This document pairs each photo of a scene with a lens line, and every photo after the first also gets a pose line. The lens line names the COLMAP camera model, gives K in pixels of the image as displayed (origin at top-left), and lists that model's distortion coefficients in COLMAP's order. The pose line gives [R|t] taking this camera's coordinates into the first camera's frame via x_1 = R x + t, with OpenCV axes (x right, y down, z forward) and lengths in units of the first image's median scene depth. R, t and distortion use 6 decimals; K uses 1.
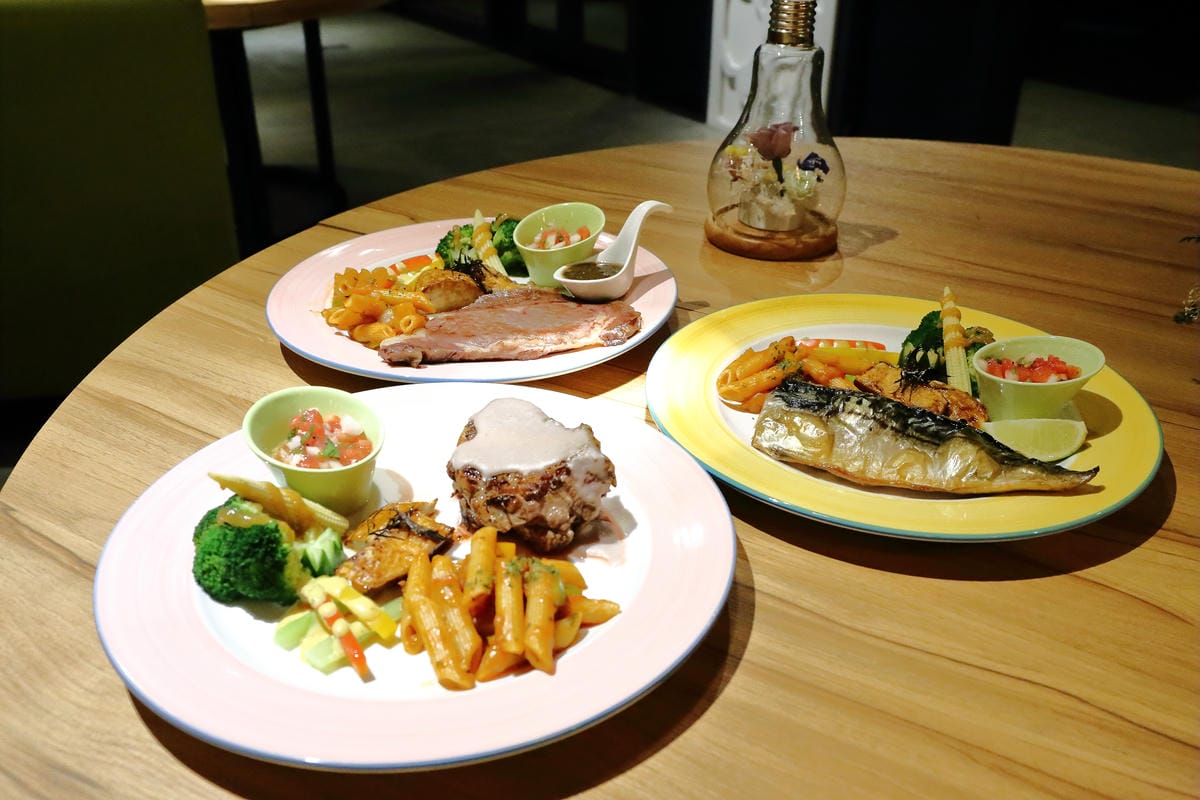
lens RADIAL K [[1114.2, 0, 600.0], [0, 1114.2, 400.0], [0, 0, 1]] dist [0.001735, 0.001021]
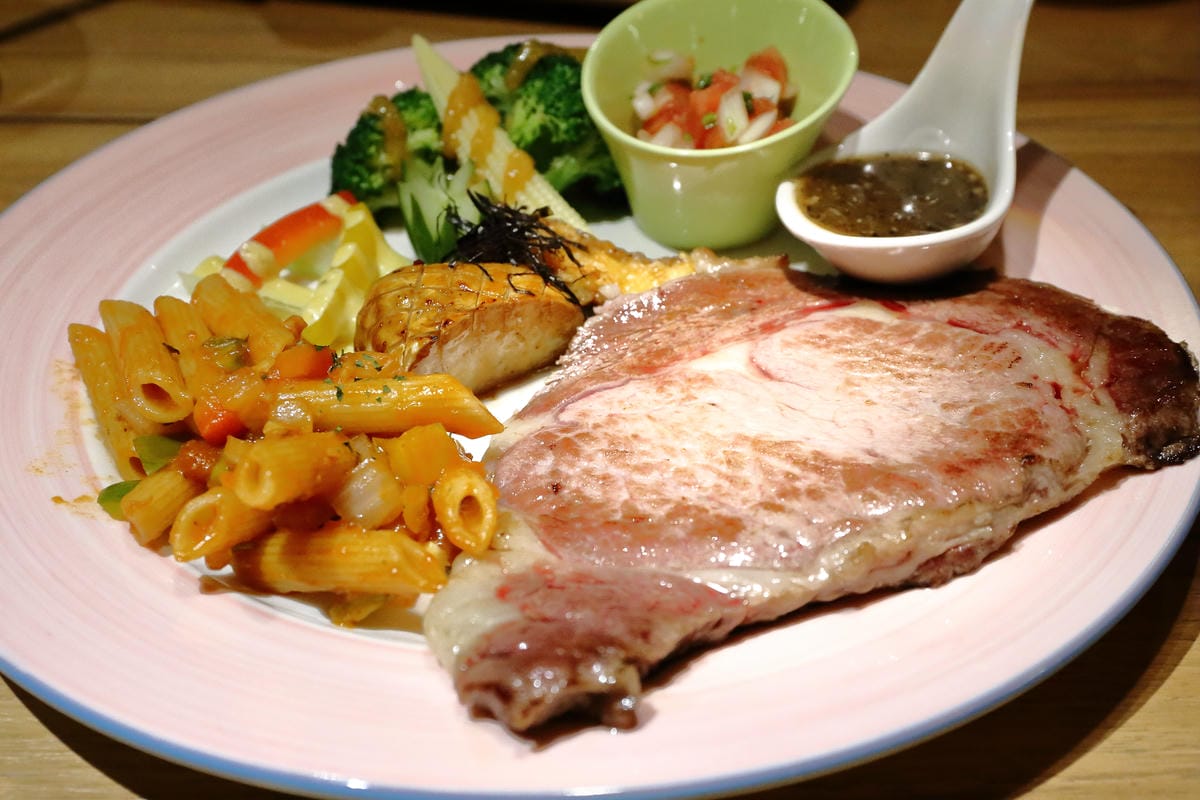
lens RADIAL K [[1613.9, 0, 600.0], [0, 1613.9, 400.0], [0, 0, 1]] dist [-0.007901, 0.011838]
pose [[0.947601, -0.197307, 0.251240, -0.292408], [0.158998, 0.973432, 0.164772, -0.195538], [-0.277076, -0.116192, 0.953797, 0.727132]]
